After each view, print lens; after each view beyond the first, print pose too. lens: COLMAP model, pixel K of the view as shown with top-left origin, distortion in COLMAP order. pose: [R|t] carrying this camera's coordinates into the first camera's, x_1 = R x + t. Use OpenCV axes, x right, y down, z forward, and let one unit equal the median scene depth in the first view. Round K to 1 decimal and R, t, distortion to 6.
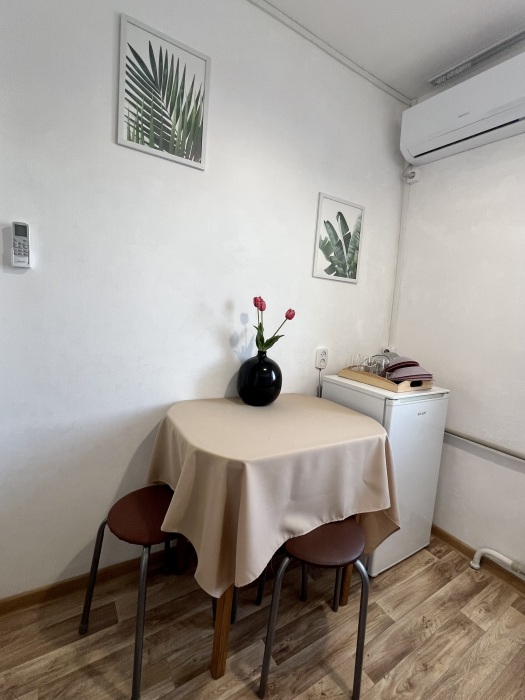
lens RADIAL K [[322.4, 0, 265.0], [0, 322.4, 344.9], [0, 0, 1]] dist [-0.002866, 0.000623]
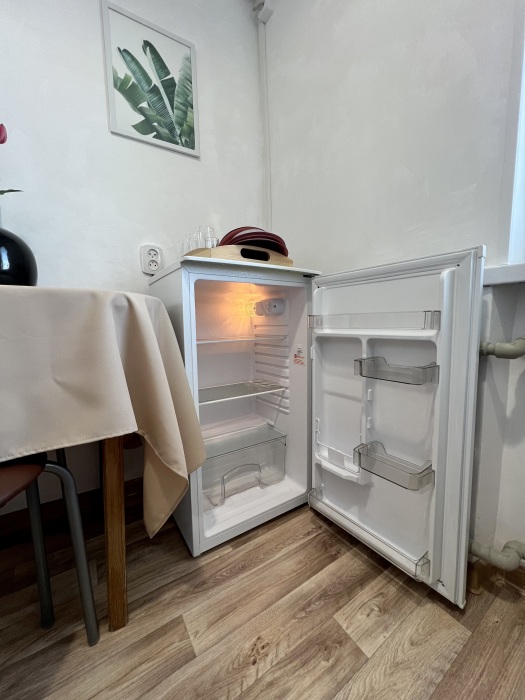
lens RADIAL K [[276.8, 0, 262.5], [0, 276.8, 352.7], [0, 0, 1]] dist [-0.002812, -0.000058]
pose [[0.995165, -0.098210, -0.000818, 0.418909], [0.098211, 0.995164, 0.001564, 0.281671], [0.000661, -0.001637, 0.999998, 0.411091]]
